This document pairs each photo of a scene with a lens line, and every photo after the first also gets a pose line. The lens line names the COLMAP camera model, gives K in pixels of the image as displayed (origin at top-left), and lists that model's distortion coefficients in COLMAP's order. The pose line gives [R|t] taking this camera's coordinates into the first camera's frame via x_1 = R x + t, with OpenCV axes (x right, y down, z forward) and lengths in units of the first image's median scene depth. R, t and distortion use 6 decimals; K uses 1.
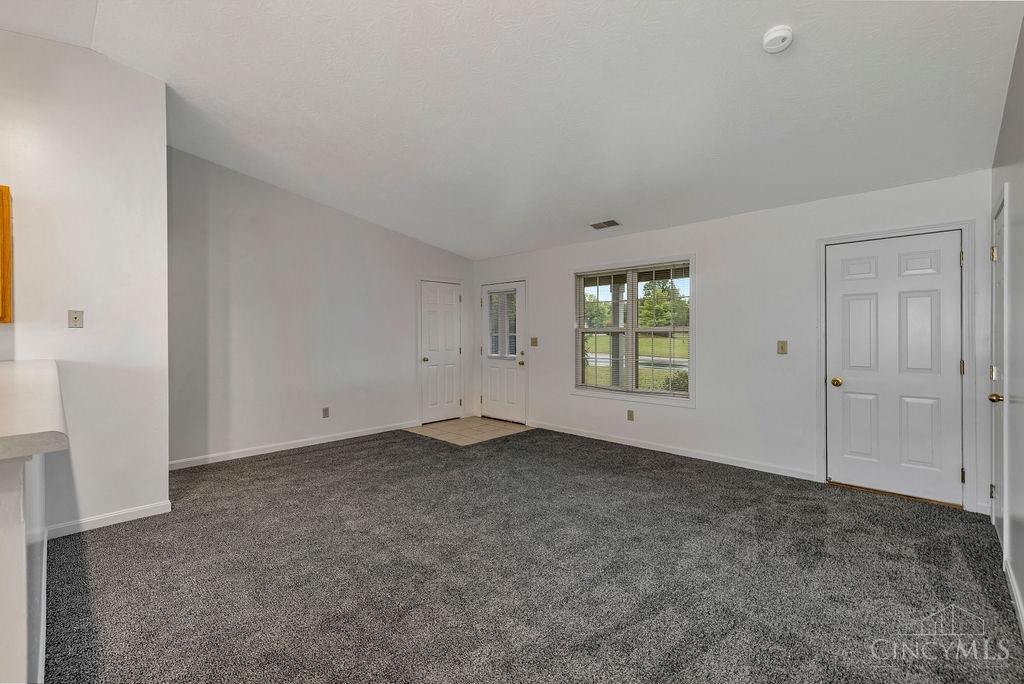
lens RADIAL K [[441.8, 0, 514.6], [0, 441.8, 332.6], [0, 0, 1]] dist [-0.008161, 0.001142]
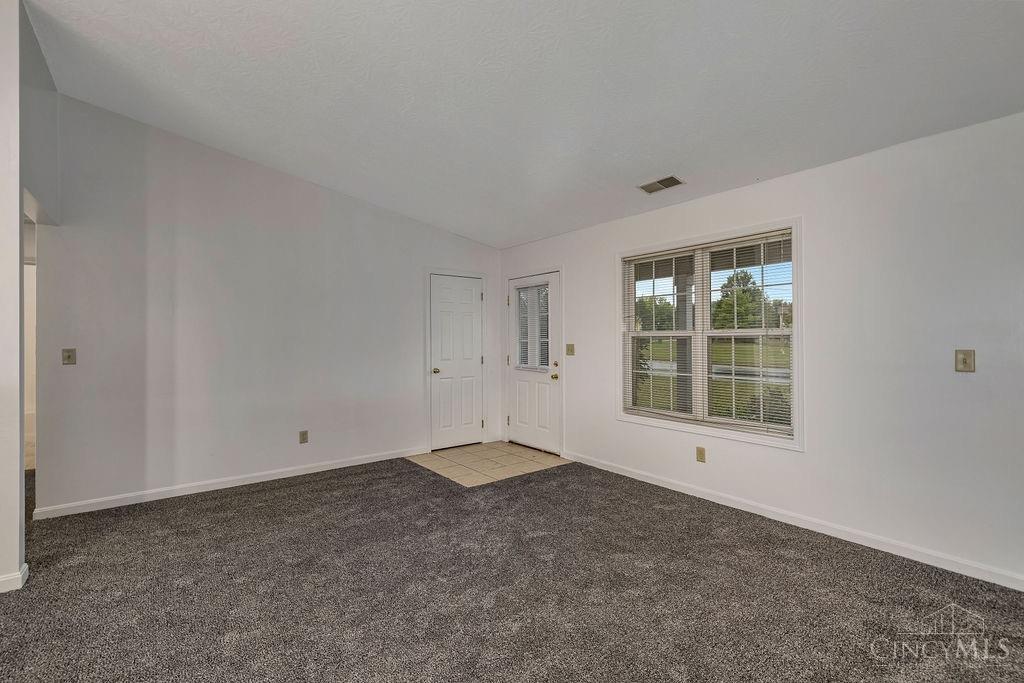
lens RADIAL K [[441.8, 0, 513.7], [0, 441.8, 331.1], [0, 0, 1]] dist [-0.008161, 0.001142]
pose [[0.988392, -0.003466, -0.151883, 0.103631], [0.000999, 0.999866, -0.016316, 0.001343], [0.151919, 0.015975, 0.988264, 0.353985]]
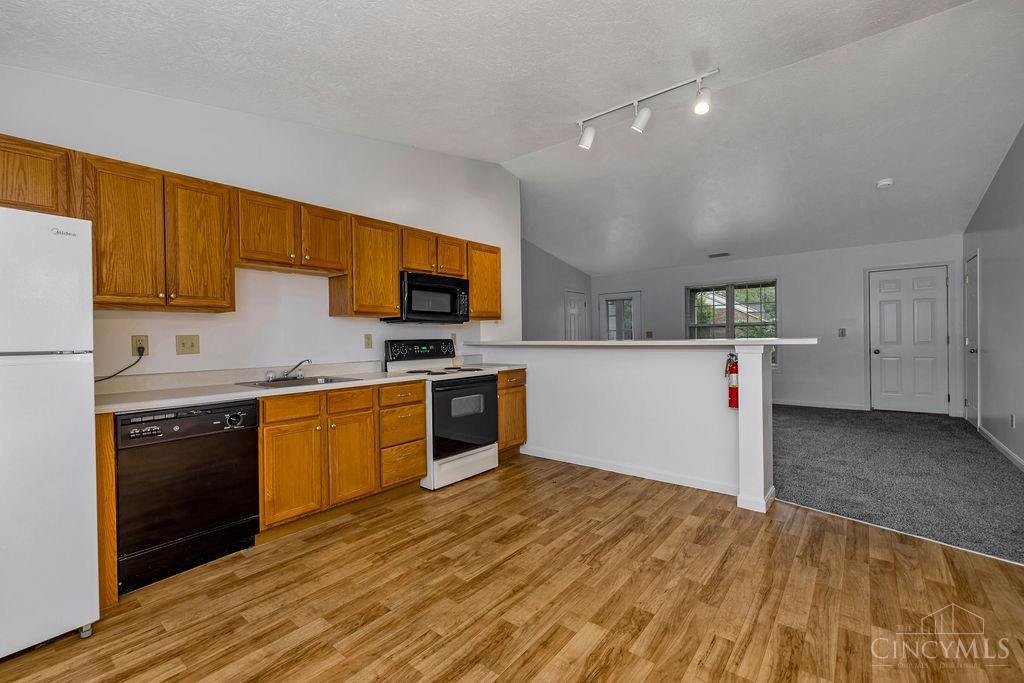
lens RADIAL K [[441.8, 0, 506.1], [0, 441.8, 339.2], [0, 0, 1]] dist [-0.008161, 0.001142]
pose [[0.995209, -0.011959, 0.097033, -0.881036], [0.011806, 0.999928, 0.002149, 0.043060], [-0.097051, -0.000993, 0.995279, -0.575989]]
